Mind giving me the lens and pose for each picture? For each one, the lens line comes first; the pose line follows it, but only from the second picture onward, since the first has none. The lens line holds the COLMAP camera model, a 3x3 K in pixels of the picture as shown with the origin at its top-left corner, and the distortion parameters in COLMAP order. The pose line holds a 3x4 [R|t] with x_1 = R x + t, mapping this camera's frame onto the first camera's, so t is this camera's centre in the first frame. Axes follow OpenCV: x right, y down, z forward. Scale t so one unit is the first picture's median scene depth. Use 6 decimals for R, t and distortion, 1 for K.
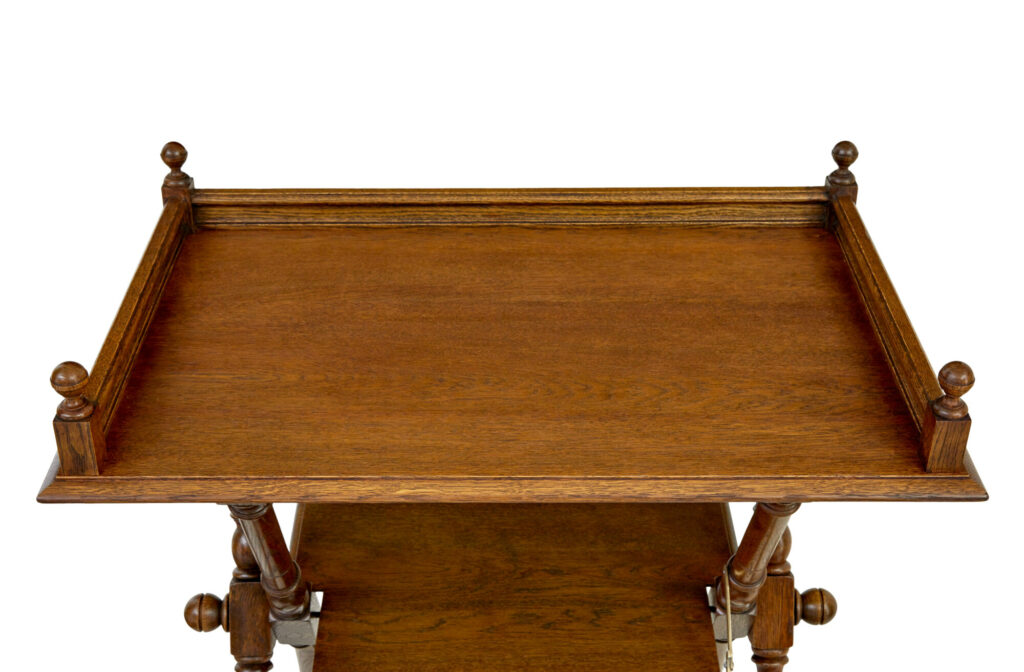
lens RADIAL K [[1459.7, 0, 522.0], [0, 1459.7, 333.9], [0, 0, 1]] dist [0.013950, 0.009796]
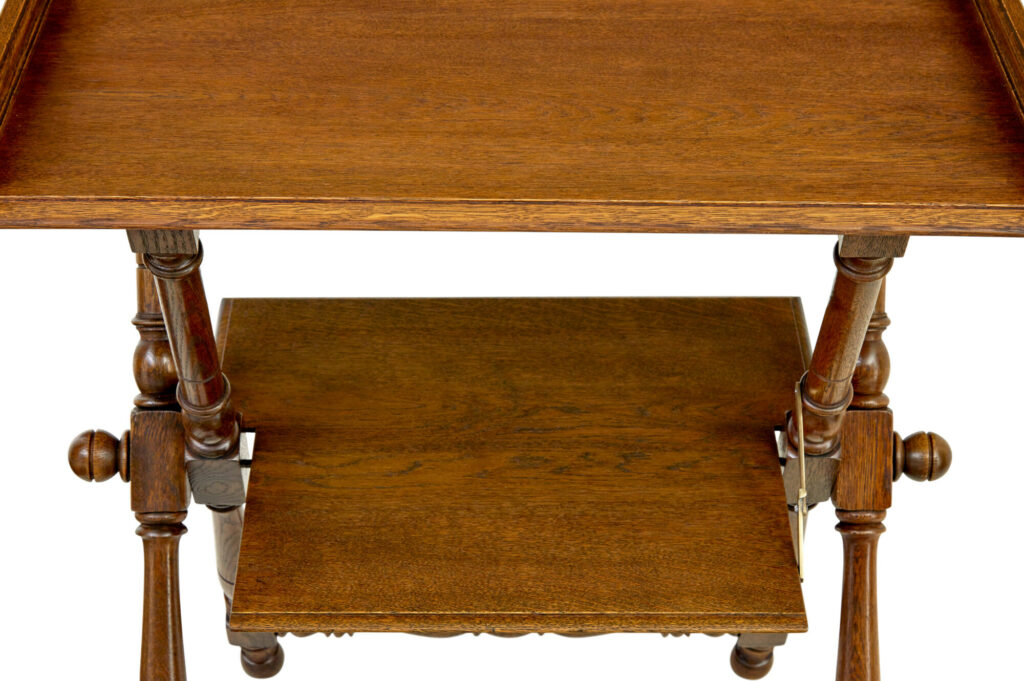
lens RADIAL K [[2449.2, 0, 512.0], [0, 2449.2, 340.5], [0, 0, 1]] dist [0.039161, -0.251275]
pose [[0.999985, 0.005248, -0.001621, -0.005114], [-0.005260, 0.999958, -0.007489, 0.153843], [0.001582, 0.007498, 0.999971, -0.264930]]
